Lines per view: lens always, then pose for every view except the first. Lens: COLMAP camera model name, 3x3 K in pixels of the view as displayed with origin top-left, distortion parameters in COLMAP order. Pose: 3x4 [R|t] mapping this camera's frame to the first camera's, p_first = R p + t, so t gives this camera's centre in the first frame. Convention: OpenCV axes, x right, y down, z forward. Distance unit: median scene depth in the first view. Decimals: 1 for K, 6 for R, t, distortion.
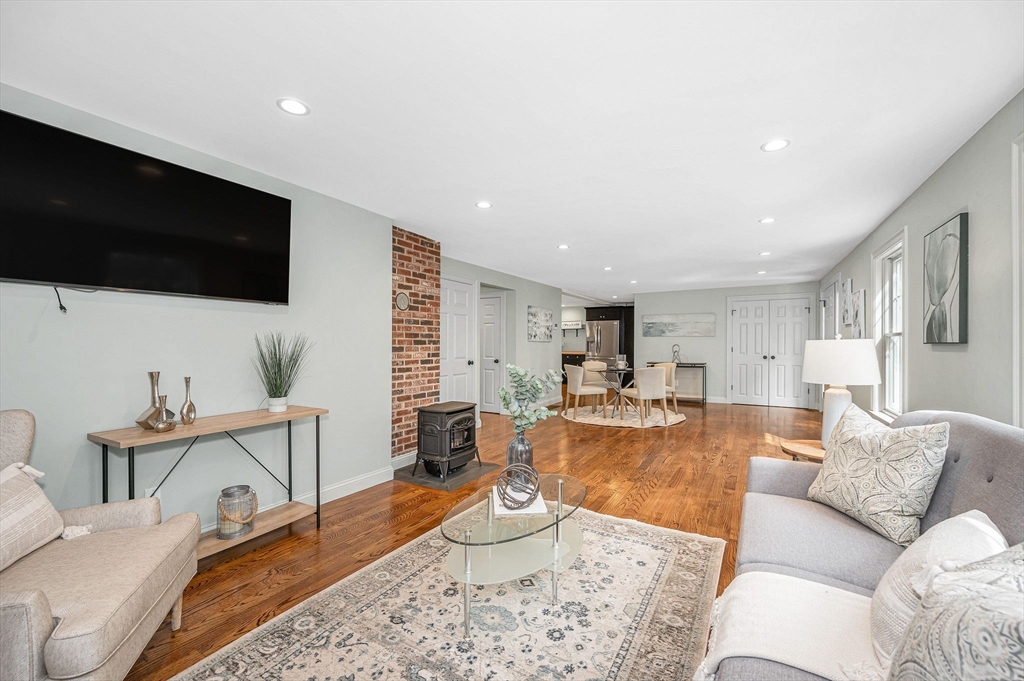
lens RADIAL K [[416.4, 0, 512.0], [0, 416.4, 340.5], [0, 0, 1]] dist [-0.000412, -0.000196]
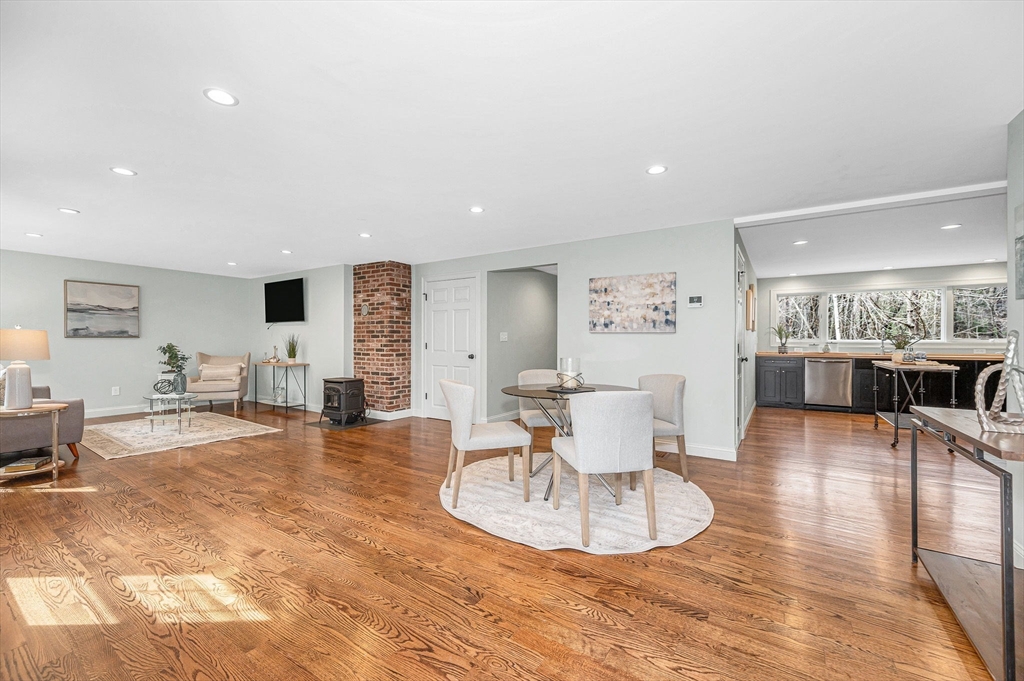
lens RADIAL K [[409.0, 0, 512.0], [0, 409.0, 340.5], [0, 0, 1]] dist [-0.000945, -0.000239]
pose [[-0.052489, -0.005192, -0.998608, 1.133007], [0.003037, 0.999981, -0.005359, 0.026971], [0.998617, -0.003314, -0.052473, 1.498582]]
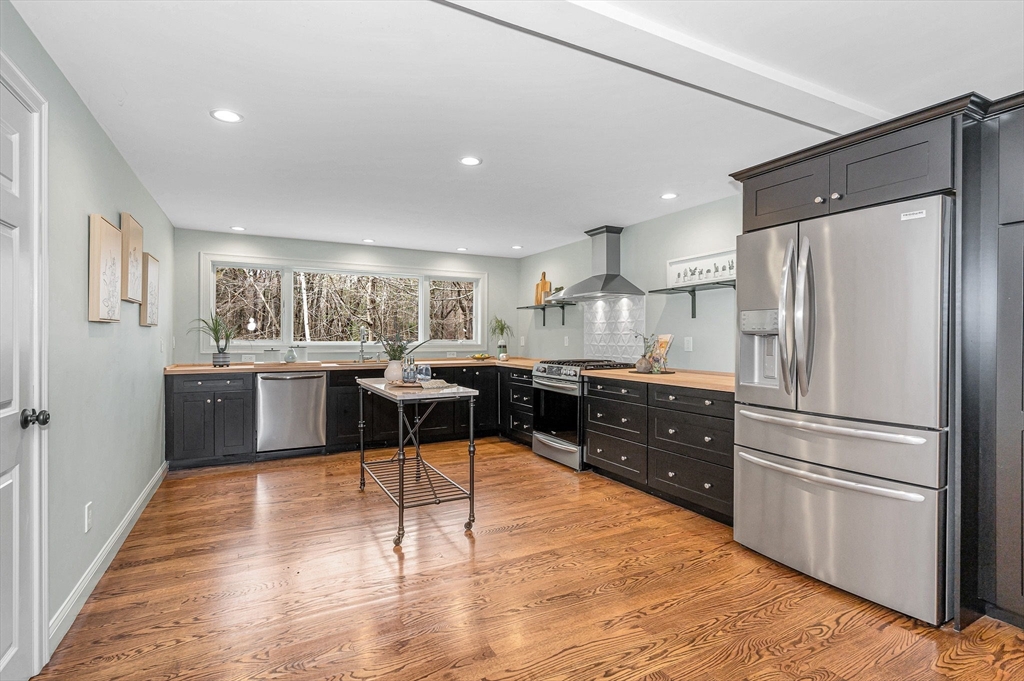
lens RADIAL K [[464.8, 0, 521.4], [0, 464.8, 340.7], [0, 0, 1]] dist [-0.001184, -0.000264]
pose [[0.868999, 0.000087, -0.494814, 0.513394], [0.004998, 0.999947, 0.008954, 0.009842], [0.494789, -0.010254, 0.868953, 1.941411]]
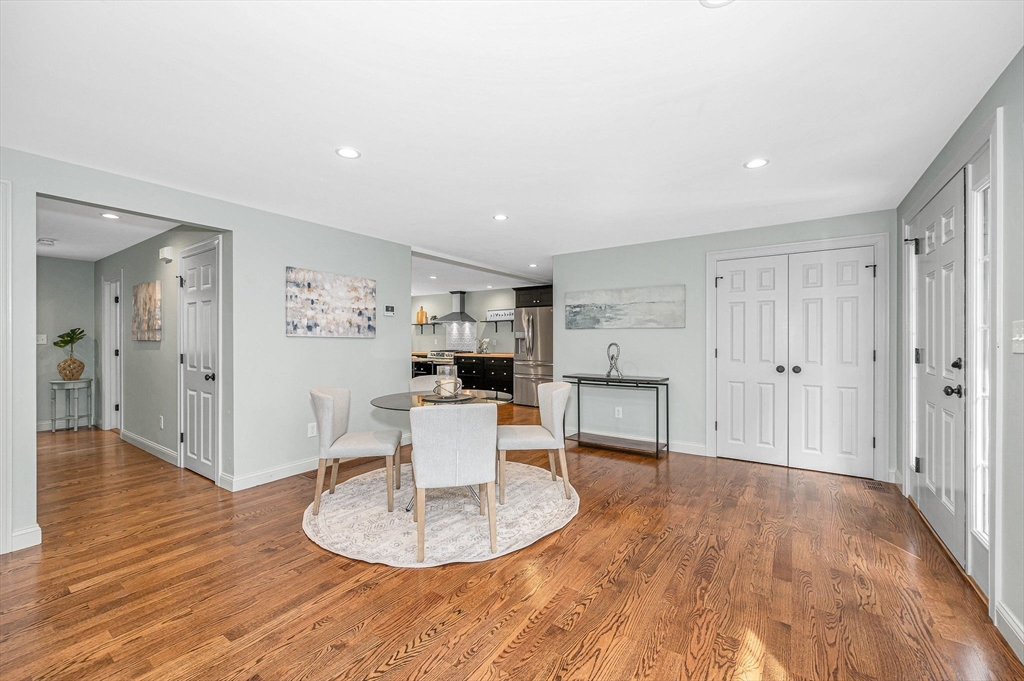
lens RADIAL K [[416.4, 0, 512.0], [0, 416.4, 340.5], [0, 0, 1]] dist [-0.000412, -0.000196]
pose [[0.997578, -0.001706, -0.069534, 0.571608], [0.001943, 0.999993, 0.003335, 0.007868], [0.069527, -0.003463, 0.997574, 0.848518]]
